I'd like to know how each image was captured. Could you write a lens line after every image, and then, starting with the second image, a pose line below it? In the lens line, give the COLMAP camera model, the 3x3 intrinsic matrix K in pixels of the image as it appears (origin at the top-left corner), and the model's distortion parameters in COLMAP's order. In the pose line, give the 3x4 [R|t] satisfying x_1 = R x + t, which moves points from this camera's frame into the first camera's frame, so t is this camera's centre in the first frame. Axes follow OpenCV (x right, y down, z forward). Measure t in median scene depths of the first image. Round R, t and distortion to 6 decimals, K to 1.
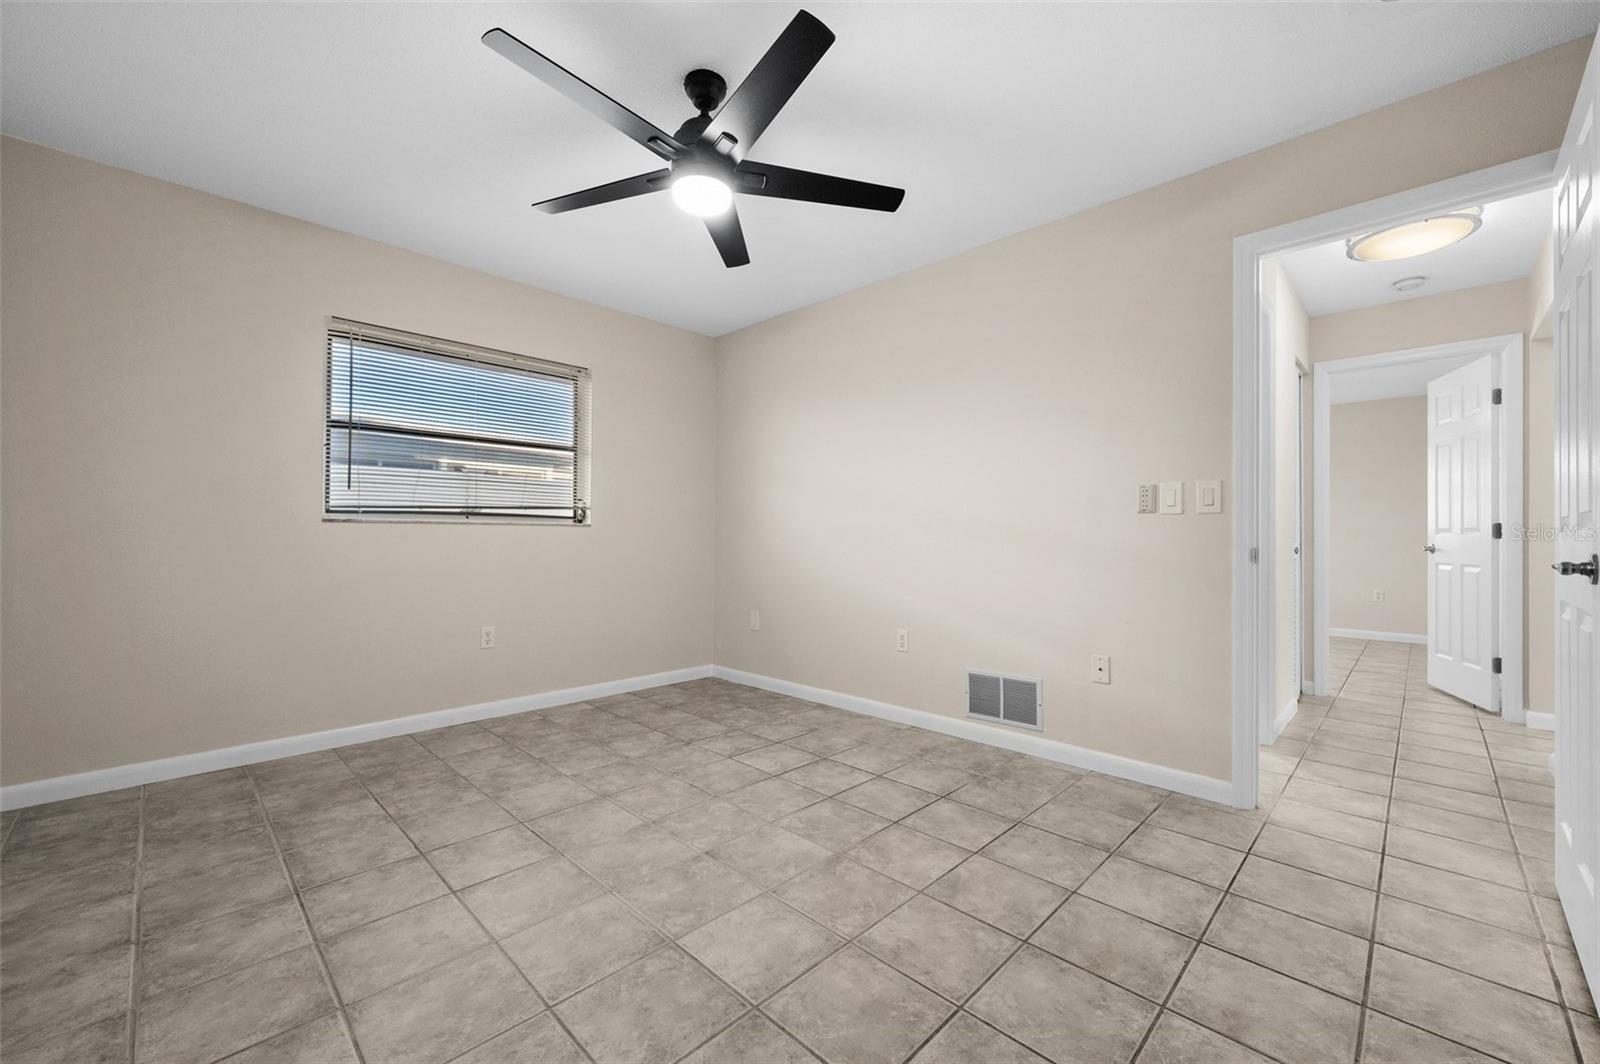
lens RADIAL K [[645.9, 0, 796.7], [0, 645.9, 533.9], [0, 0, 1]] dist [-0.000215, -0.000098]
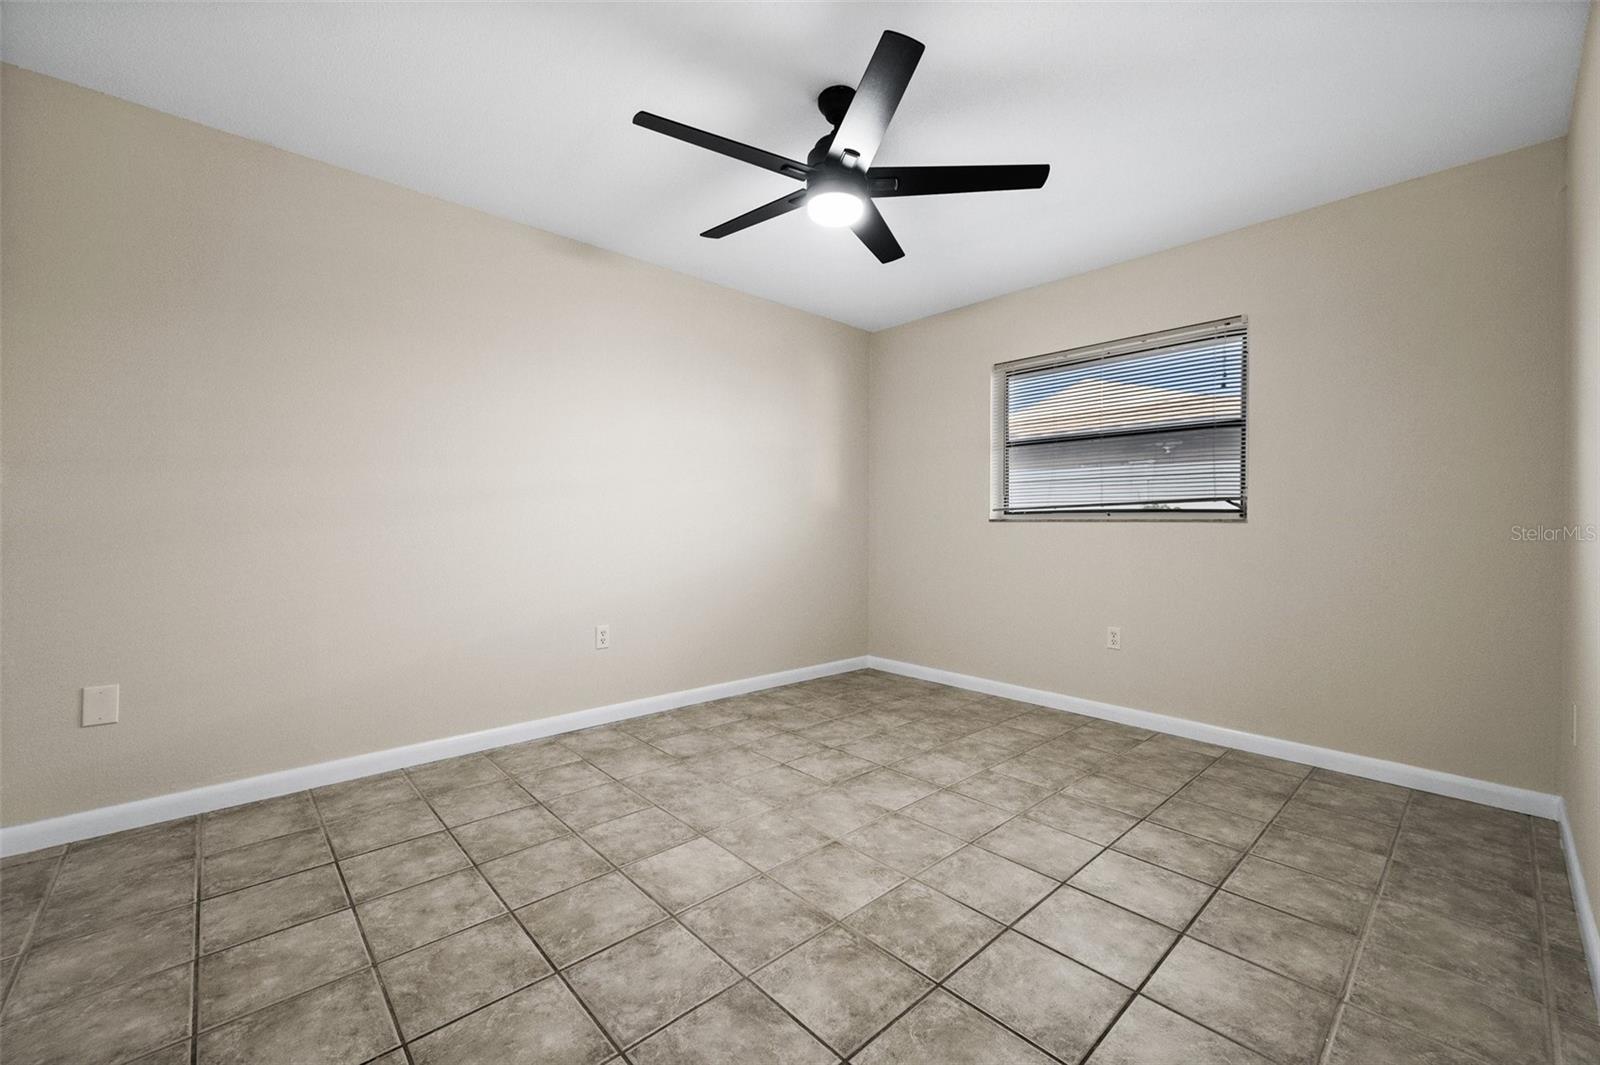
lens RADIAL K [[645.9, 0, 796.7], [0, 645.9, 534.4], [0, 0, 1]] dist [-0.000215, -0.000098]
pose [[-0.060847, 0.009054, -0.998106, 0.689754], [-0.001046, 0.999958, 0.009135, -0.005233], [0.998147, 0.001600, -0.060835, 0.775308]]
